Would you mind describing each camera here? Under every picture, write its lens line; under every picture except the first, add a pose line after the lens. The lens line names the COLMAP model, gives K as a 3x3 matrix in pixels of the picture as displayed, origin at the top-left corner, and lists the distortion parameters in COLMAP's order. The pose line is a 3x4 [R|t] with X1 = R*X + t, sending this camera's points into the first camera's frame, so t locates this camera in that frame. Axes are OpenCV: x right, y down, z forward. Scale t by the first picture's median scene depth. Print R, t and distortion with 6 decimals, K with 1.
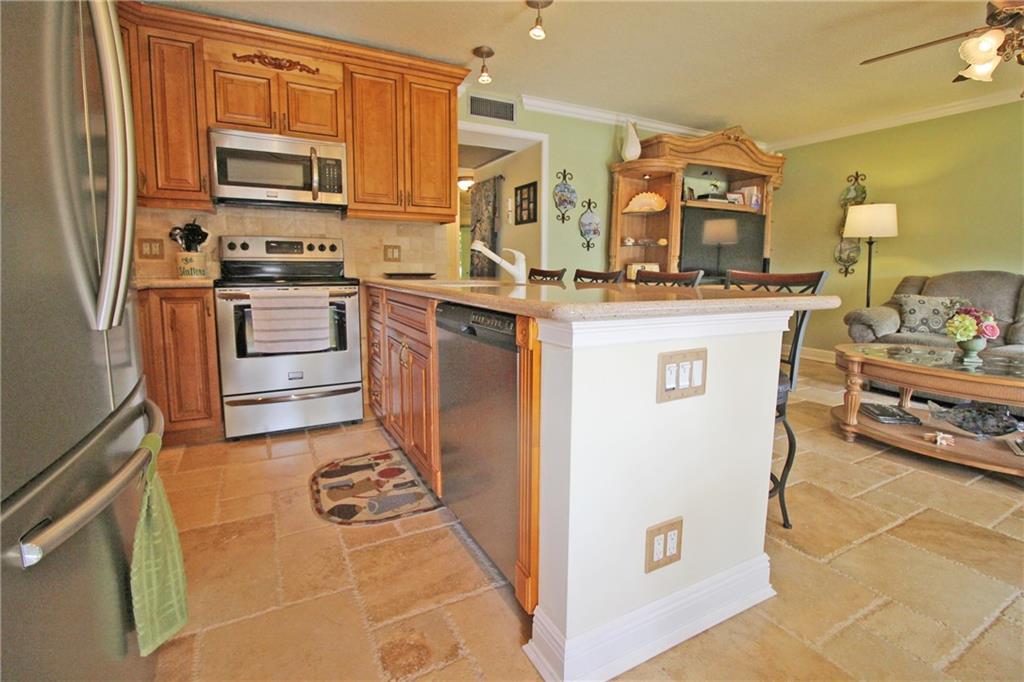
lens RADIAL K [[473.2, 0, 516.4], [0, 473.2, 321.4], [0, 0, 1]] dist [-0.004243, -0.010877]
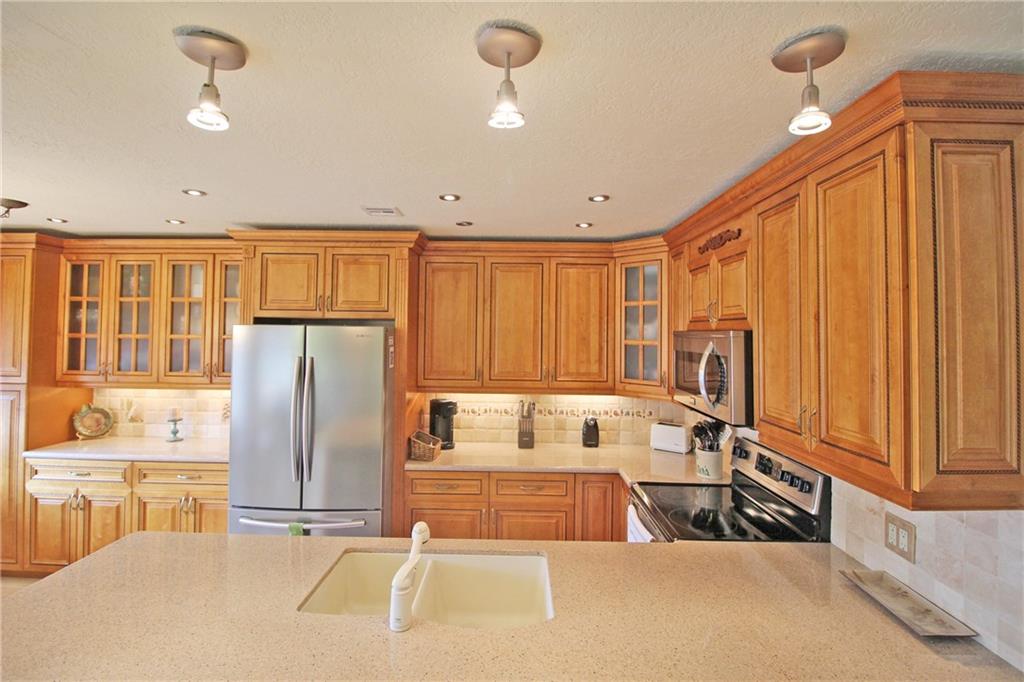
lens RADIAL K [[473.2, 0, 512.8], [0, 473.2, 319.7], [0, 0, 1]] dist [-0.004243, -0.010877]
pose [[-0.484146, -0.038633, -0.874134, 0.331445], [-0.118327, 0.992738, 0.021662, -0.348278], [0.866949, 0.113922, -0.485202, 0.988284]]
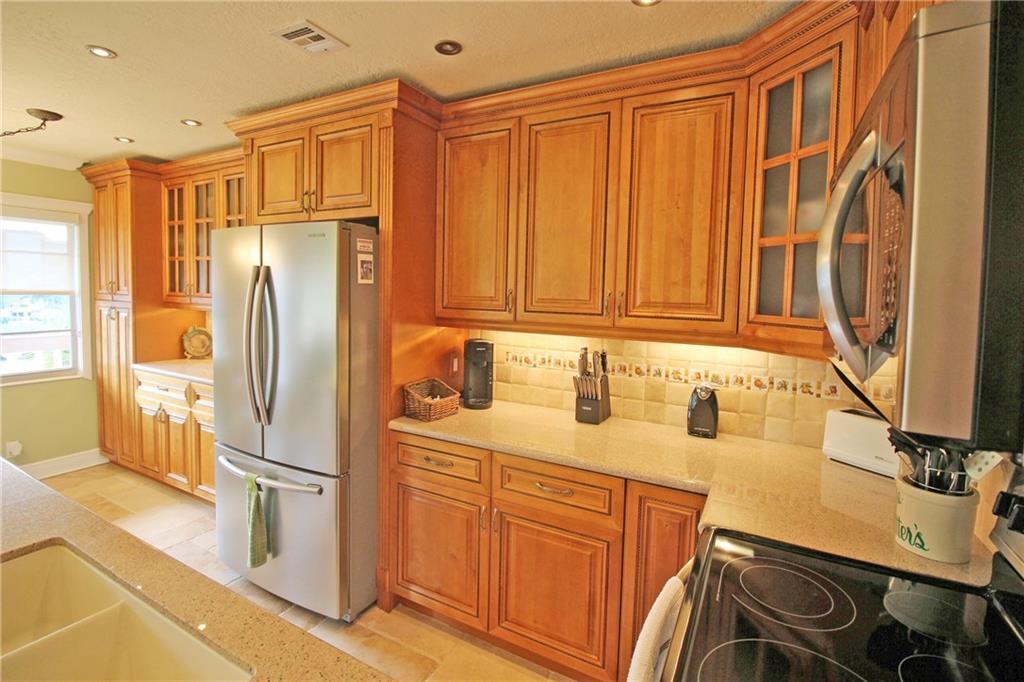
lens RADIAL K [[473.2, 0, 513.0], [0, 473.2, 319.2], [0, 0, 1]] dist [-0.004243, -0.010877]
pose [[-0.834942, 0.004669, -0.550319, -0.170260], [-0.094675, 0.983838, 0.151988, -0.278201], [0.542134, 0.179002, -0.821005, 0.998565]]
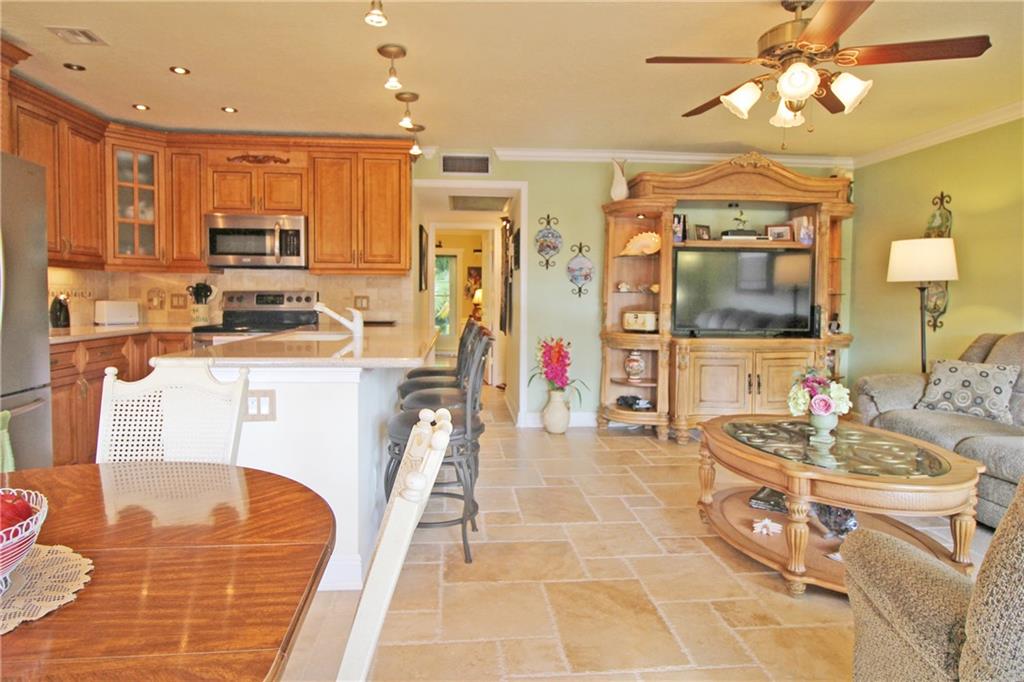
lens RADIAL K [[602.7, 0, 513.8], [0, 602.7, 317.6], [0, 0, 1]] dist [0.003472, -0.009634]
pose [[0.921298, 0.015586, -0.388545, 0.703704], [-0.047010, 0.996332, -0.071500, -0.027336], [0.386005, 0.084139, 0.918652, -0.190492]]
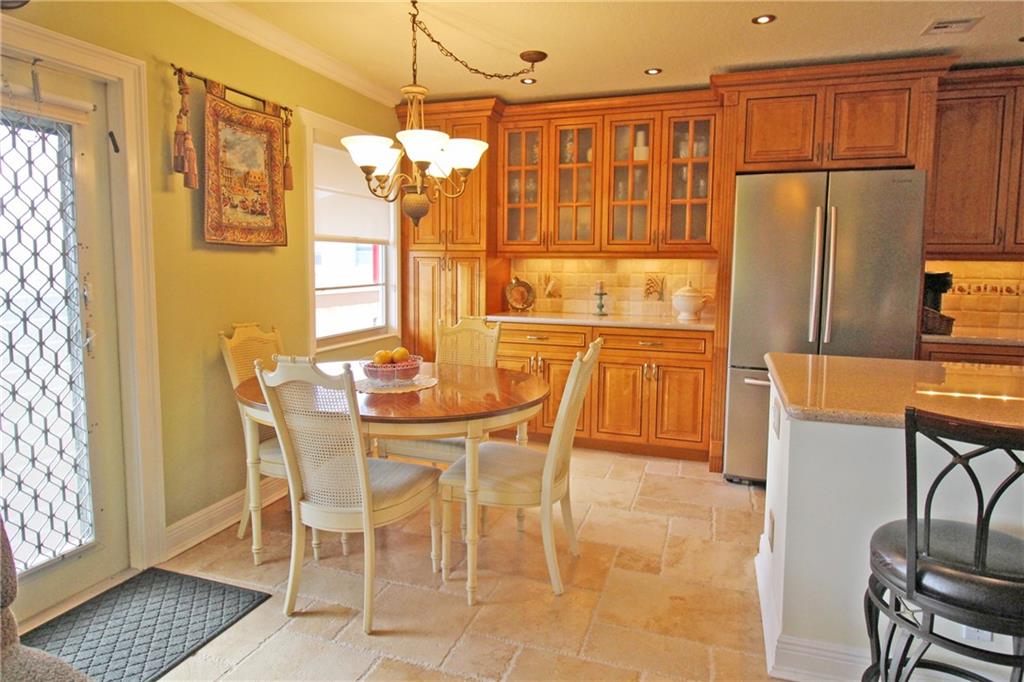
lens RADIAL K [[602.7, 0, 513.2], [0, 602.7, 314.3], [0, 0, 1]] dist [0.003472, -0.009634]
pose [[-0.733003, 0.044193, -0.678788, 0.821162], [-0.095073, 0.981436, 0.166564, -0.159859], [0.673548, 0.186627, -0.715195, 0.644665]]
